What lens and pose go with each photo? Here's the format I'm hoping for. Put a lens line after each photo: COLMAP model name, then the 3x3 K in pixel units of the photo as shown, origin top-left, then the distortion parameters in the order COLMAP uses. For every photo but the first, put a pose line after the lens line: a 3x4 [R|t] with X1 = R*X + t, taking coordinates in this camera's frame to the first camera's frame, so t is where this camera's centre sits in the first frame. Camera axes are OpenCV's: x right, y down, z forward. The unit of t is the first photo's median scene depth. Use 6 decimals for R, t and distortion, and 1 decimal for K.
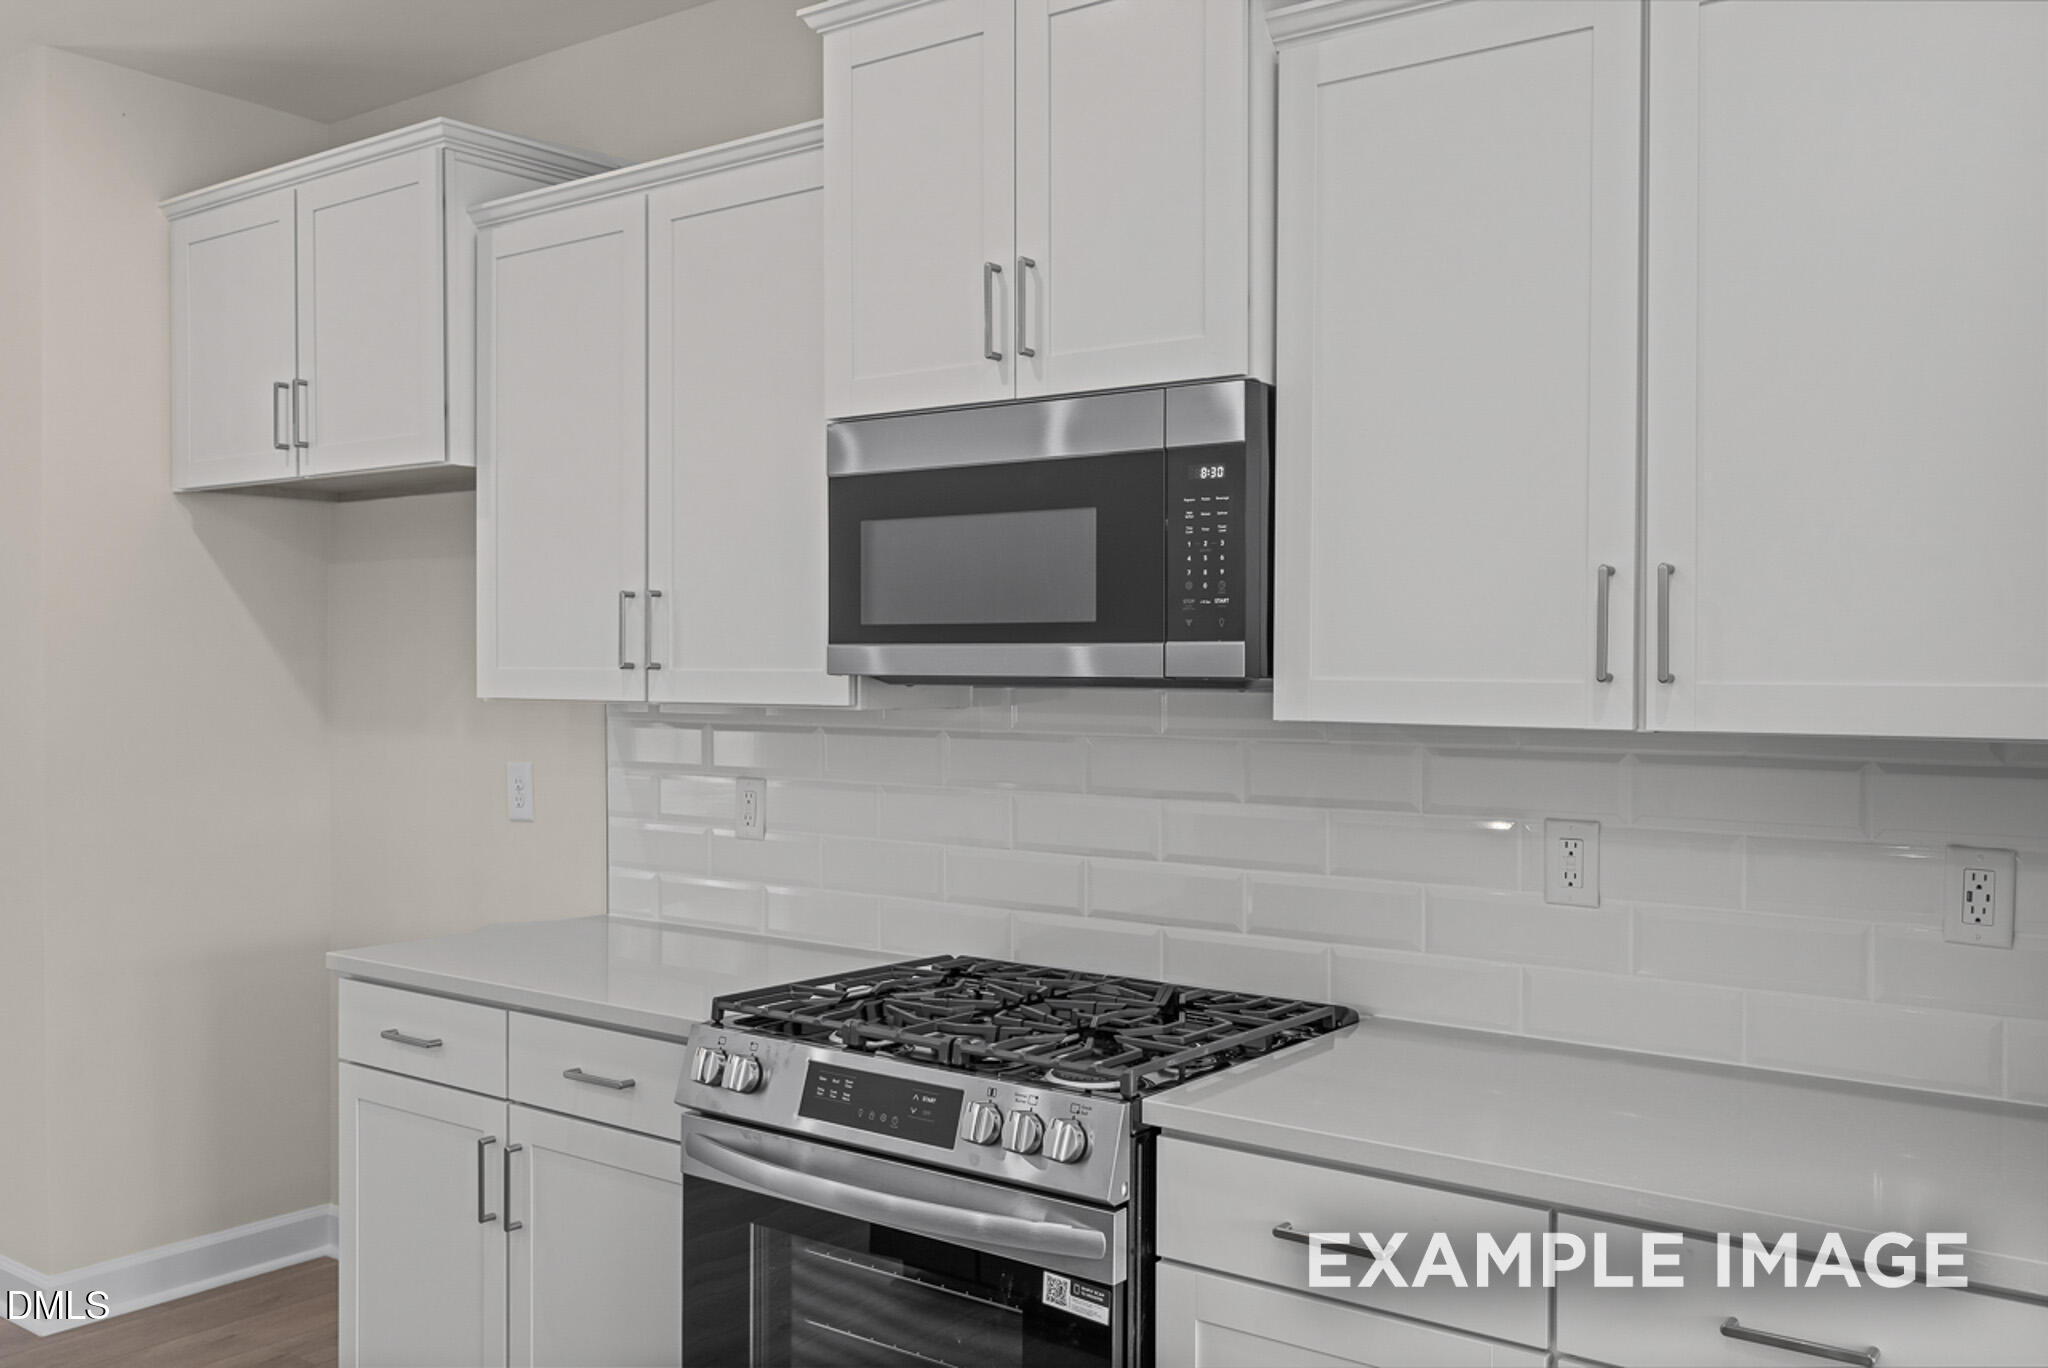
lens RADIAL K [[1767.6, 0, 1028.7], [0, 1767.6, 686.6], [0, 0, 1]] dist [0.004157, -0.002801]
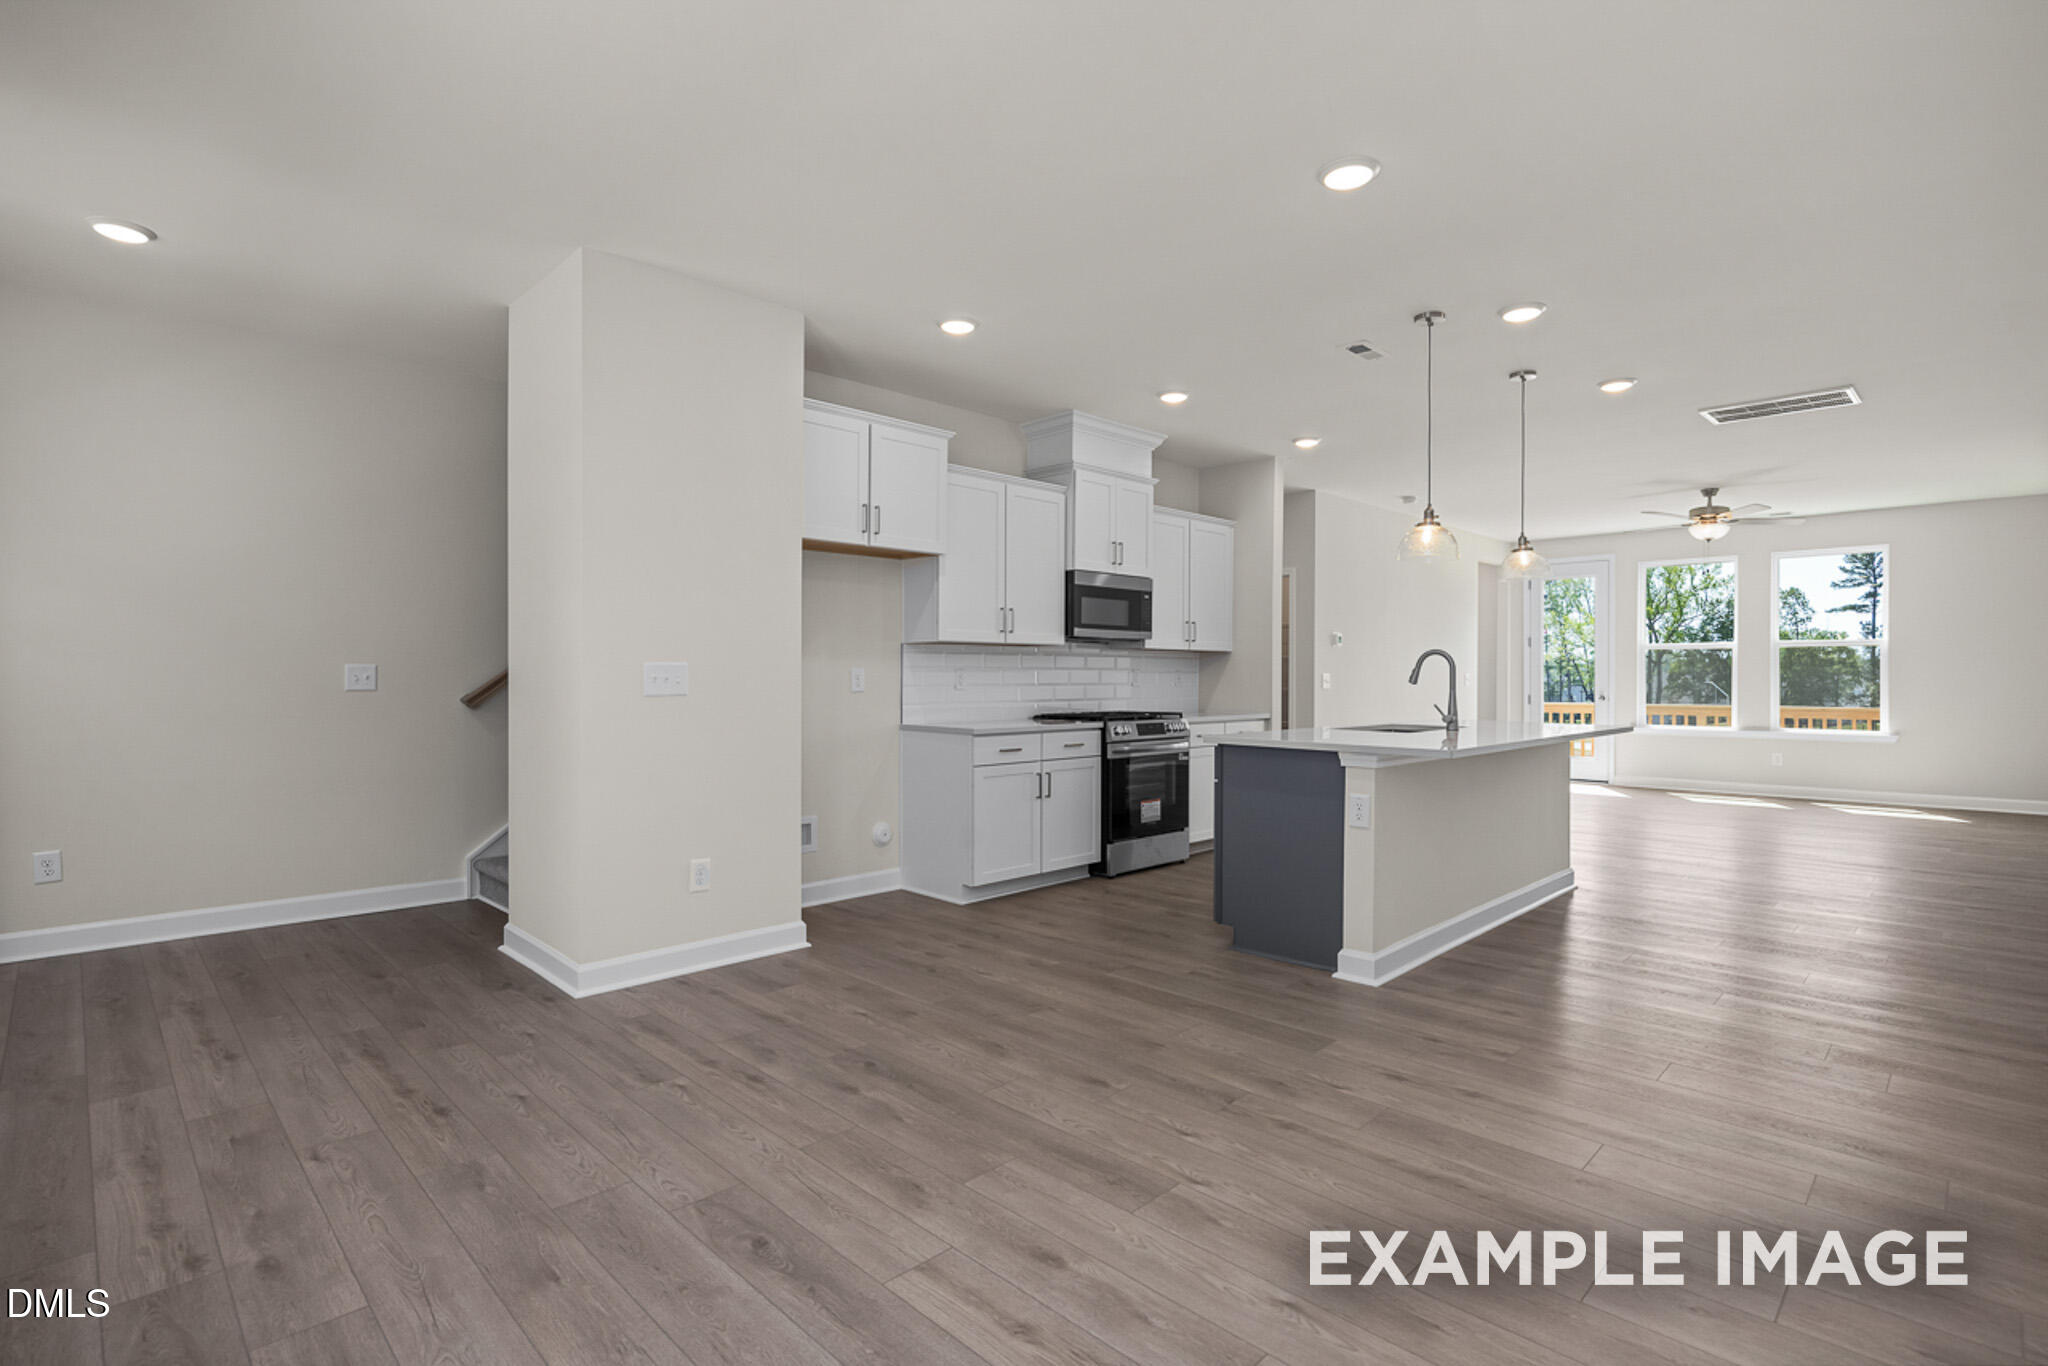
lens RADIAL K [[983.4, 0, 1026.6], [0, 983.4, 679.5], [0, 0, 1]] dist [-0.000600, 0.000046]
pose [[0.142309, -0.008698, 0.989784, -2.433511], [0.009445, 0.999928, 0.007429, 0.077775], [-0.989777, 0.008291, 0.142381, 0.874035]]
